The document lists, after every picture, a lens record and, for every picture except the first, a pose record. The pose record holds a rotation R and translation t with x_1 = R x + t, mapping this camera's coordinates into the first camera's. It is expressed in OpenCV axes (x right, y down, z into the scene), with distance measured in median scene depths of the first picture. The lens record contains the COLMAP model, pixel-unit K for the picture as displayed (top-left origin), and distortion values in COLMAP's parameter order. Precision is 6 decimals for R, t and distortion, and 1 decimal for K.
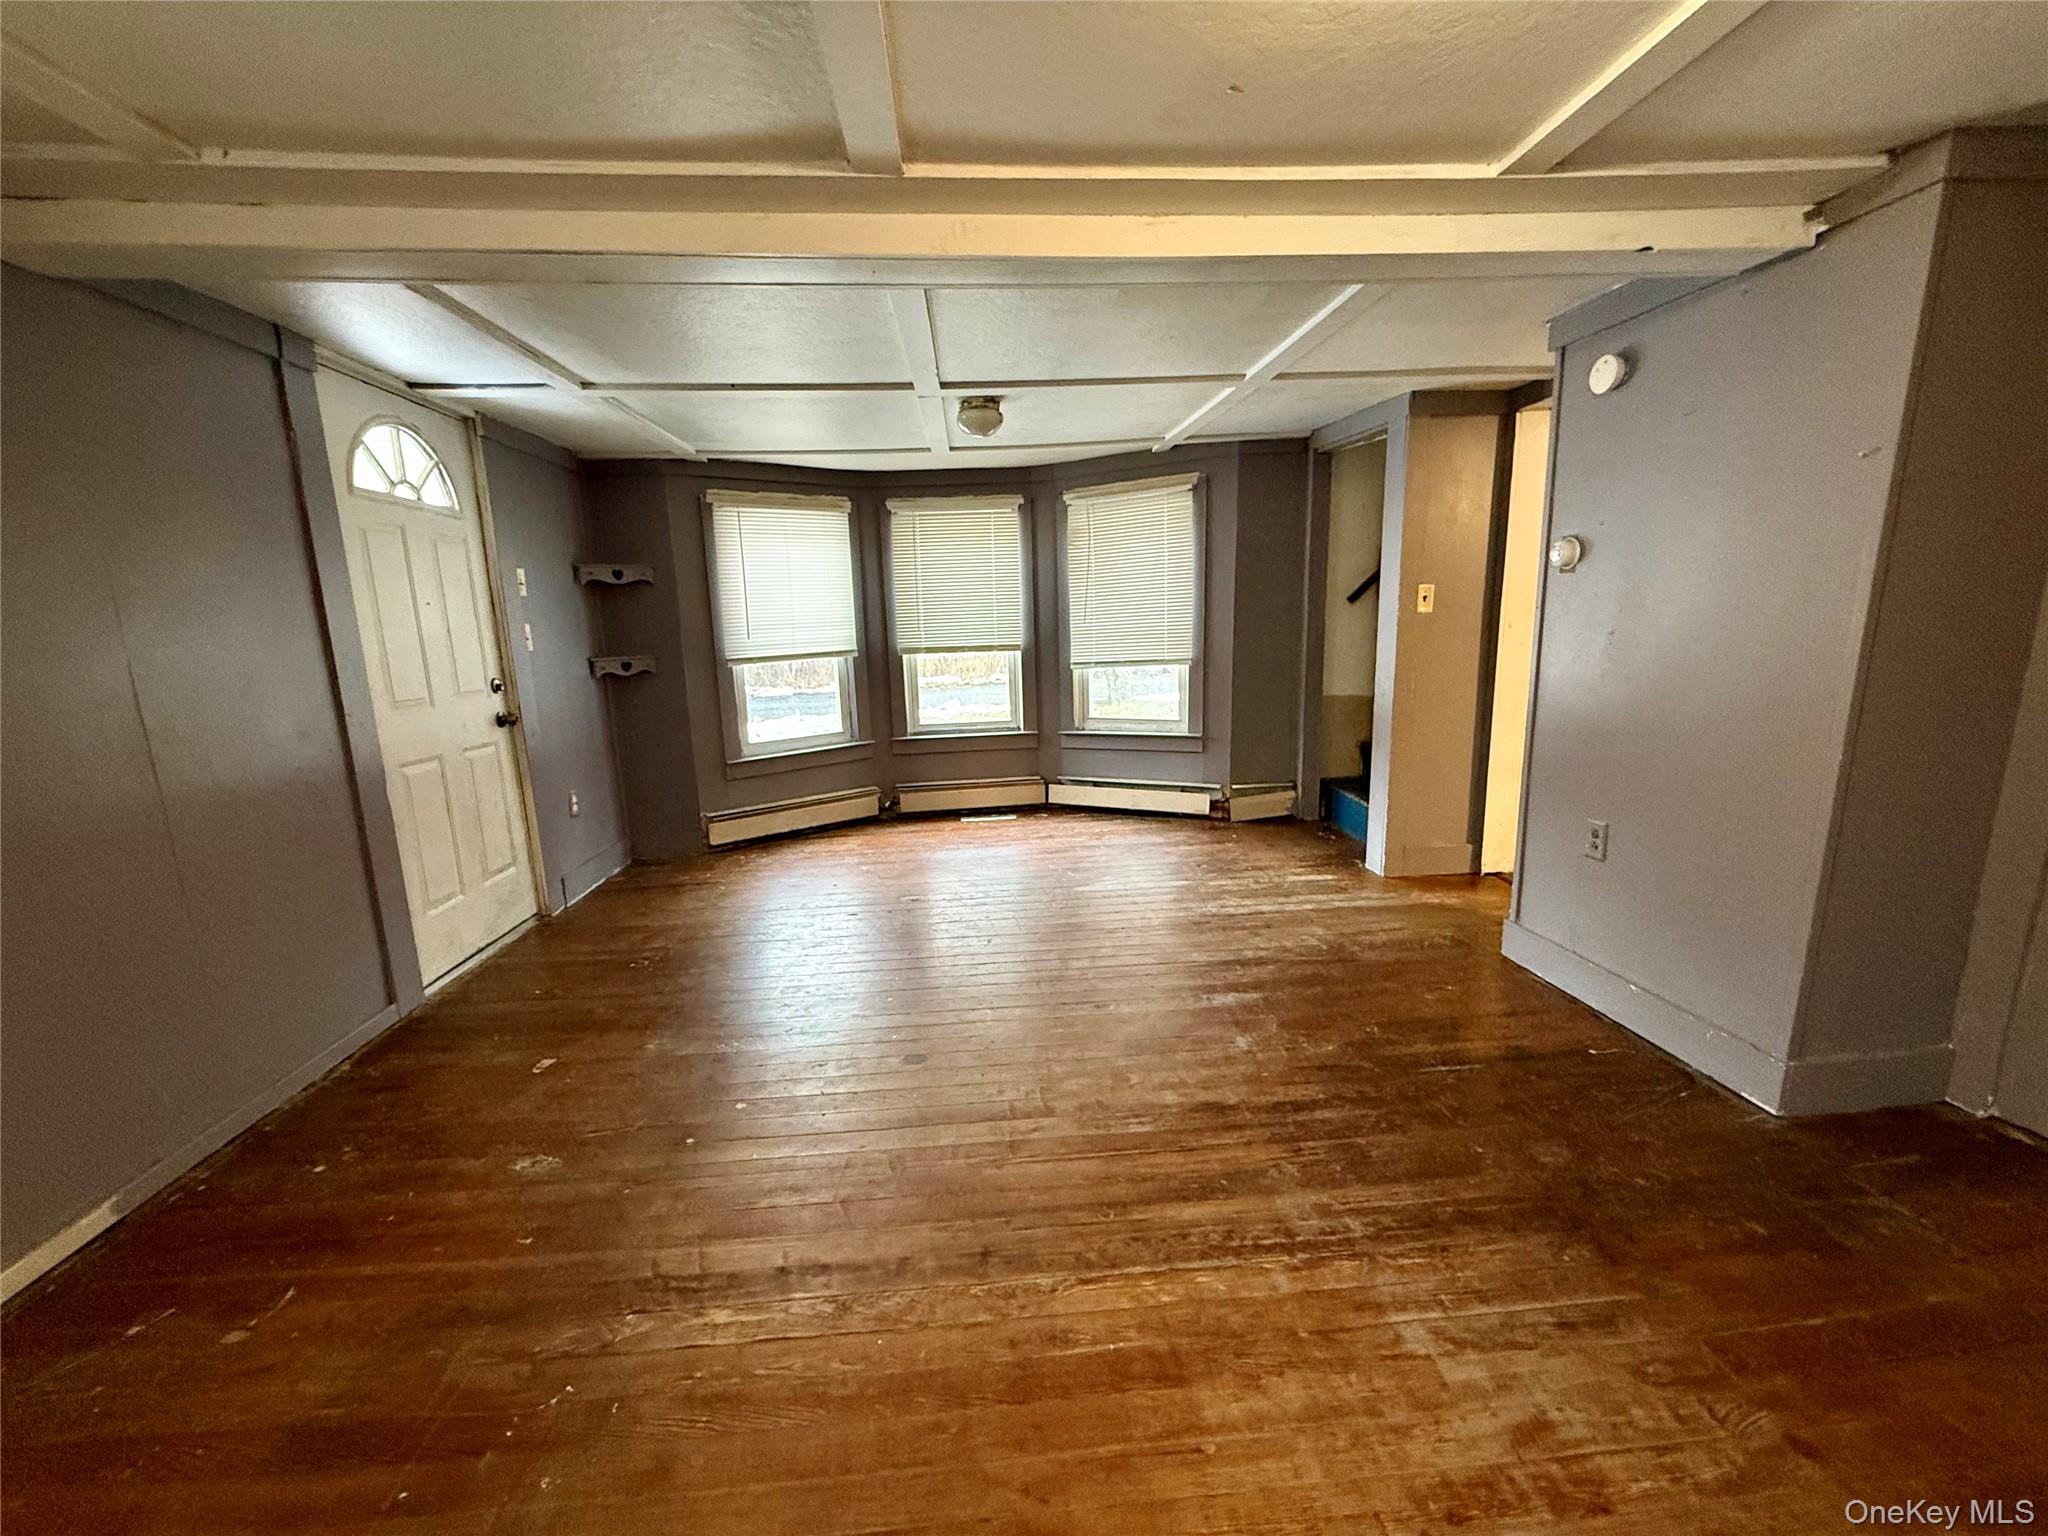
lens RADIAL K [[813.2, 0, 1026.2], [0, 813.2, 768.8], [0, 0, 1]] dist [-0.000156, -0.000079]
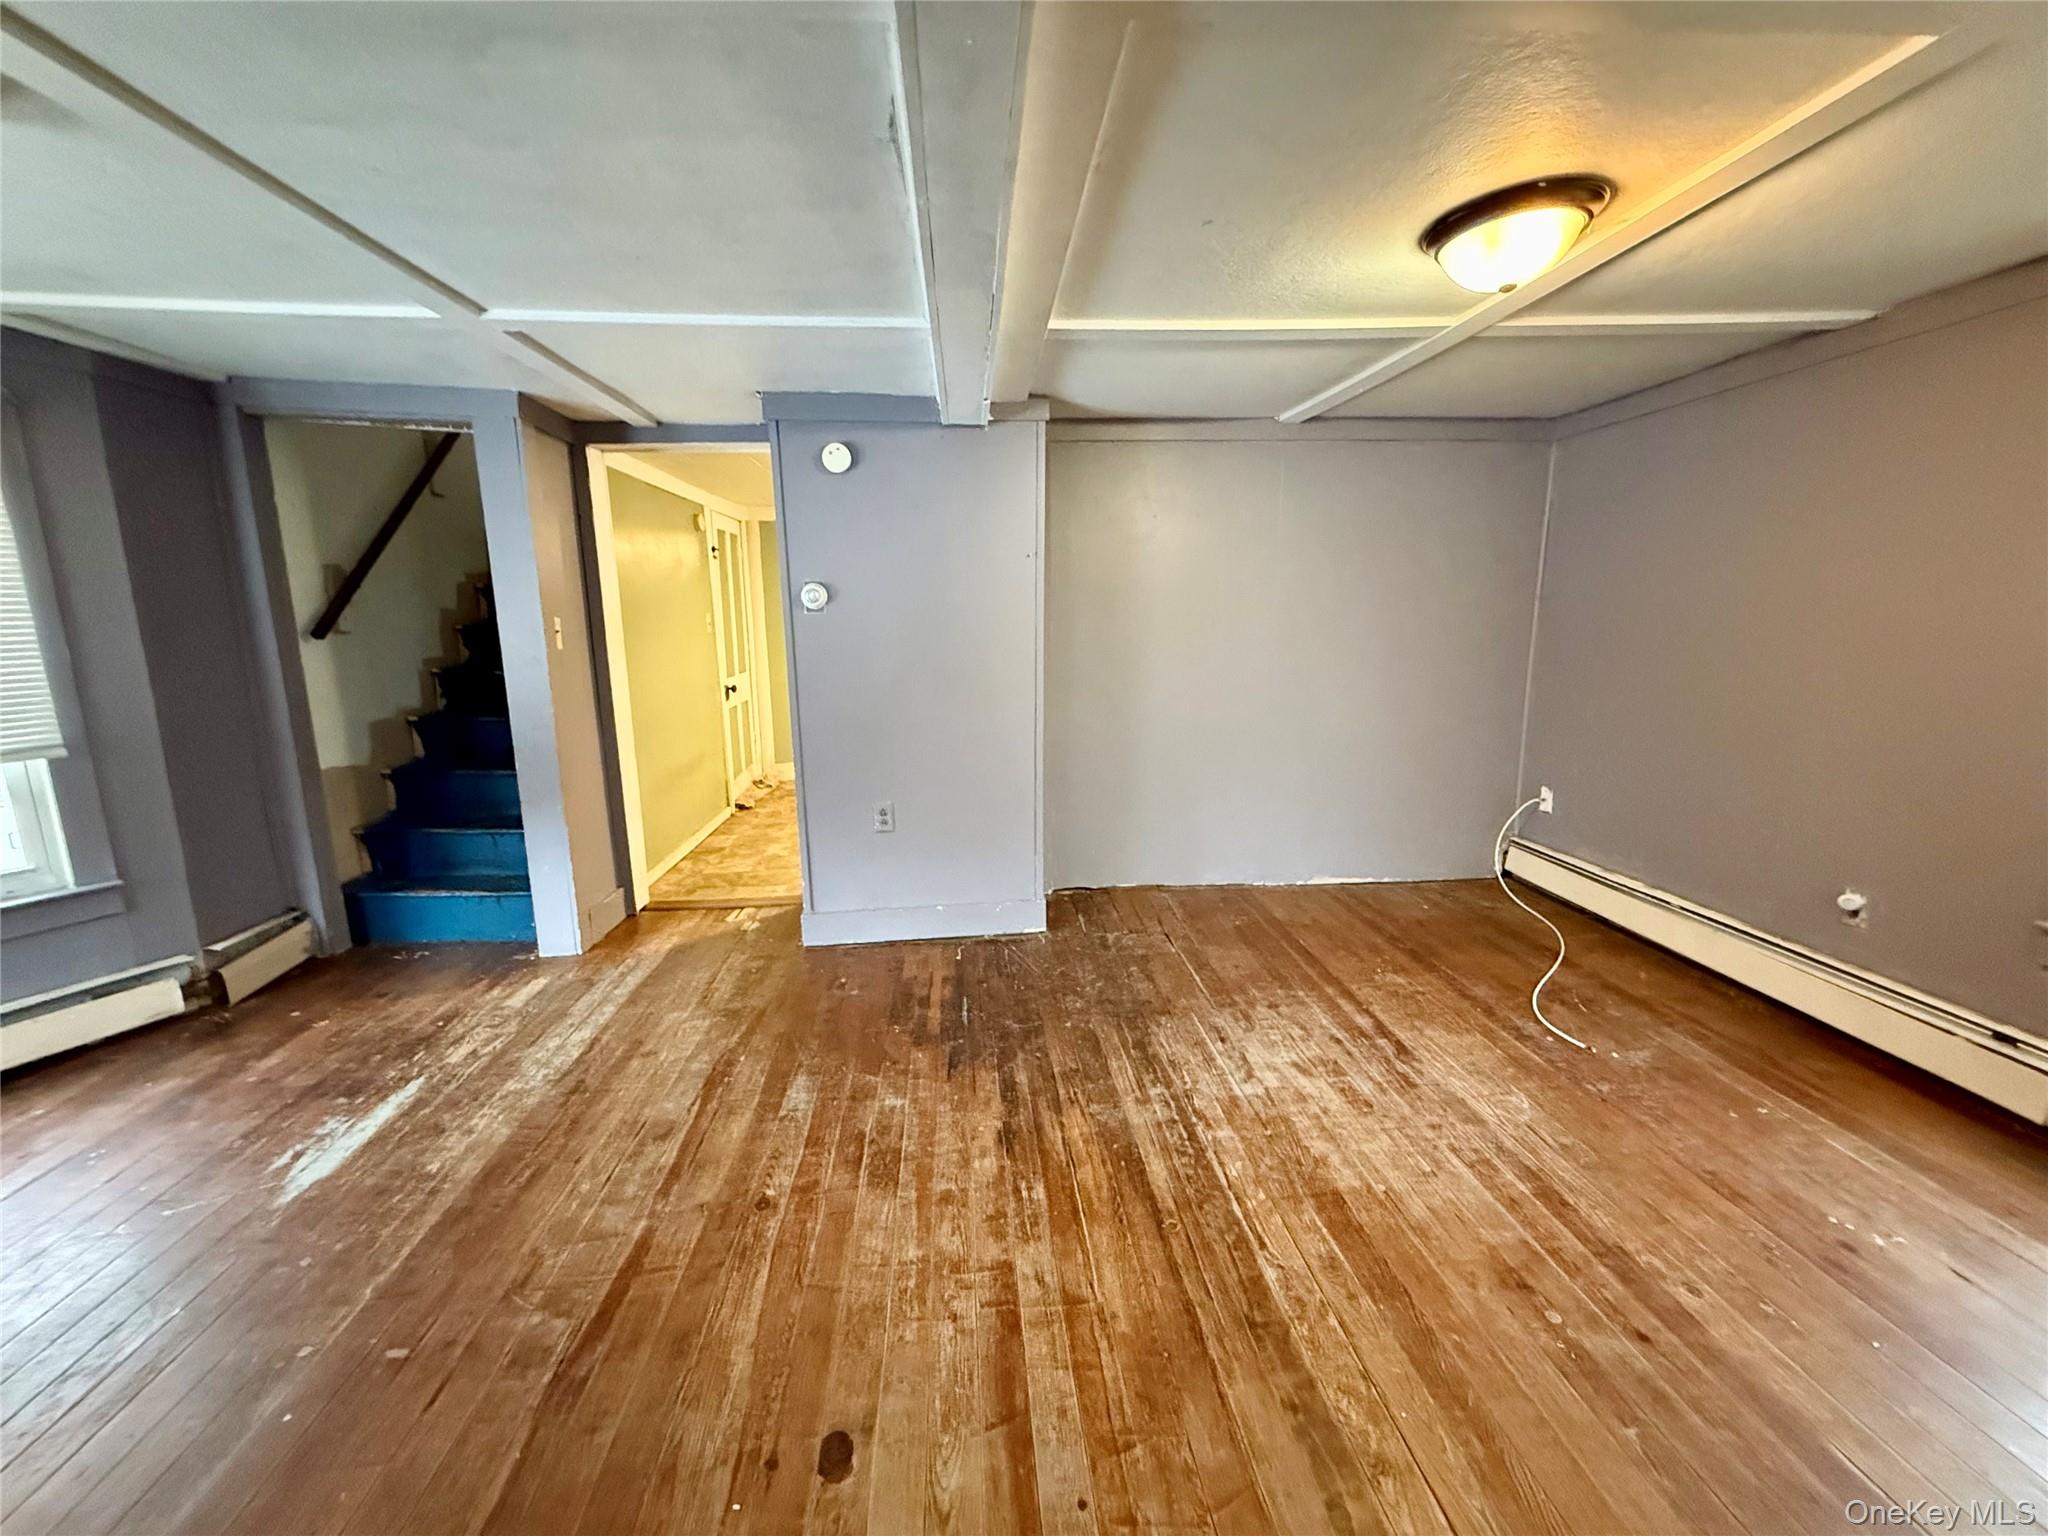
lens RADIAL K [[813.2, 0, 1019.1], [0, 813.2, 768.4], [0, 0, 1]] dist [-0.000156, -0.000079]
pose [[0.000359, -0.147232, 0.989102, -0.634730], [0.202833, 0.968553, 0.144099, -0.145622], [-0.979213, 0.200571, 0.030211, 0.807628]]
